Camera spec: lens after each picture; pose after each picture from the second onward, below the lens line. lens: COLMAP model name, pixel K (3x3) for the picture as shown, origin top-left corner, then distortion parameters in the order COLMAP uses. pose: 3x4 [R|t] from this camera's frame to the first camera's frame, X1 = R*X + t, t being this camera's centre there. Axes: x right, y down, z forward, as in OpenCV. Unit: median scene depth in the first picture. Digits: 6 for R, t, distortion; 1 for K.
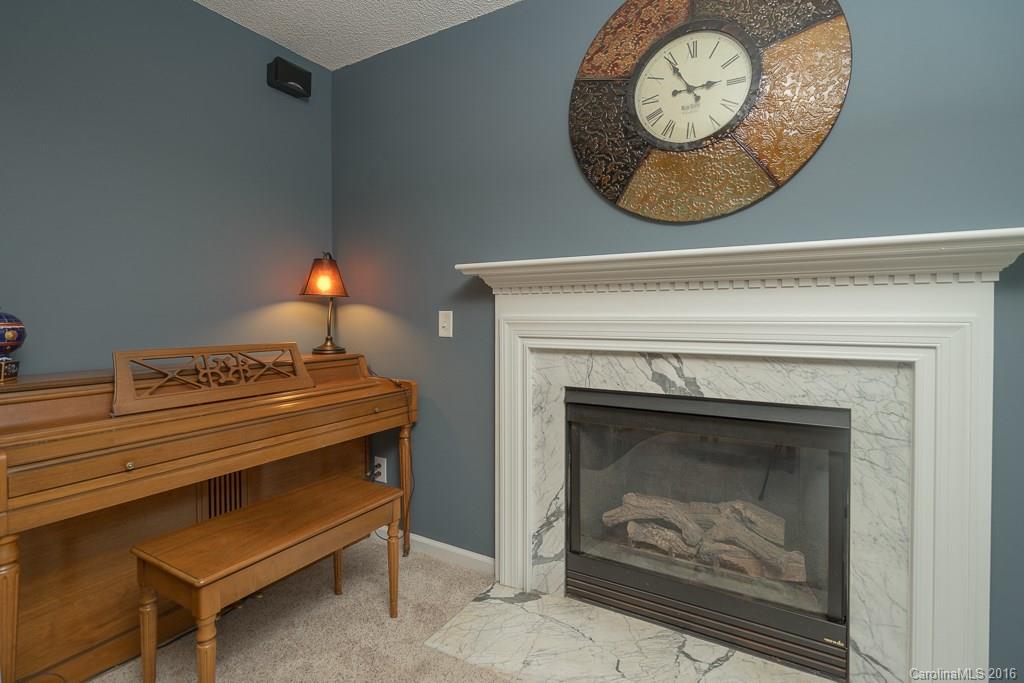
lens RADIAL K [[479.6, 0, 503.7], [0, 479.6, 320.2], [0, 0, 1]] dist [-0.008661, 0.004986]
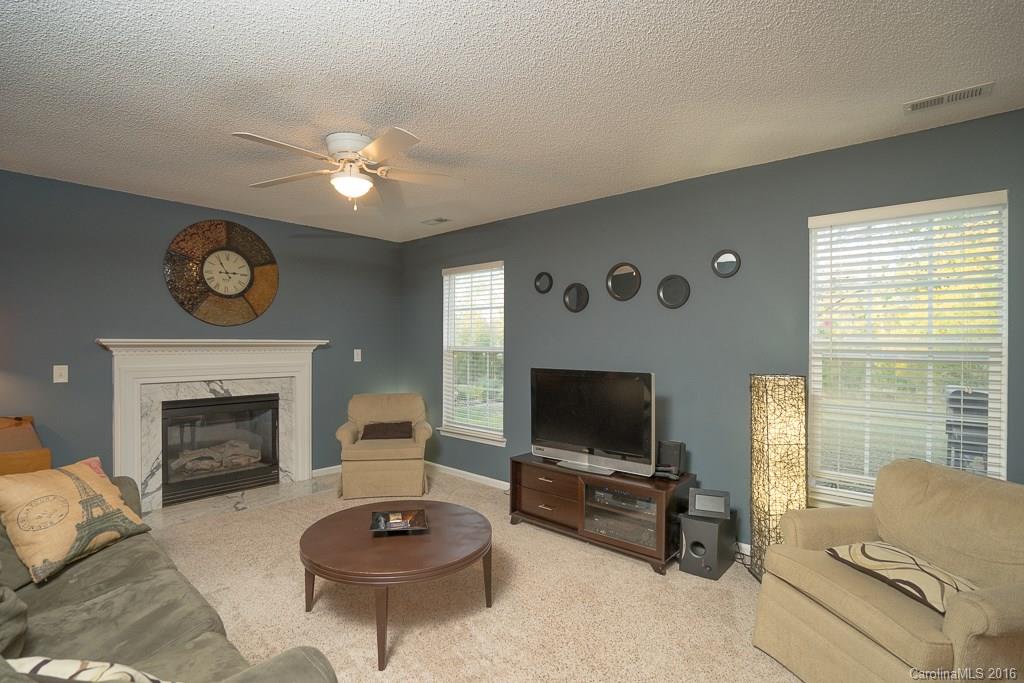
lens RADIAL K [[479.6, 0, 518.1], [0, 479.6, 352.1], [0, 0, 1]] dist [-0.008661, 0.004986]
pose [[0.152282, -0.017712, 0.988178, -1.670485], [-0.000282, 0.999839, 0.017964, -0.106697], [-0.988337, -0.003014, 0.152252, -0.792158]]
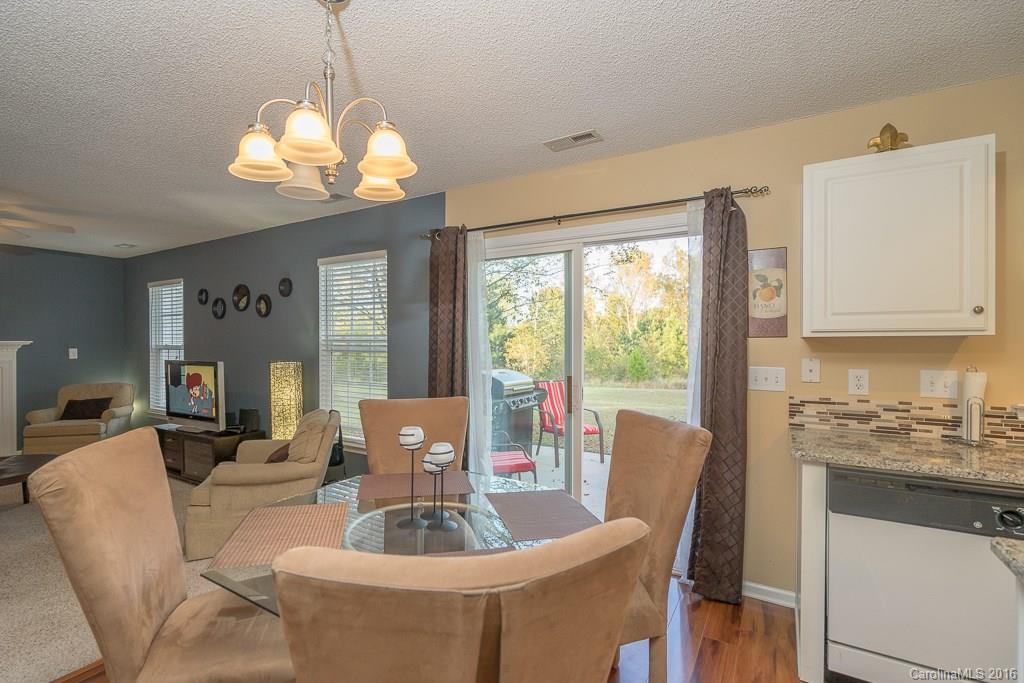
lens RADIAL K [[479.6, 0, 504.9], [0, 479.6, 346.4], [0, 0, 1]] dist [-0.008661, 0.004986]
pose [[-0.005734, -0.011791, 0.999914, -2.434603], [0.008923, 0.999890, 0.011842, -0.099429], [-0.999944, 0.008990, -0.005628, -2.485326]]
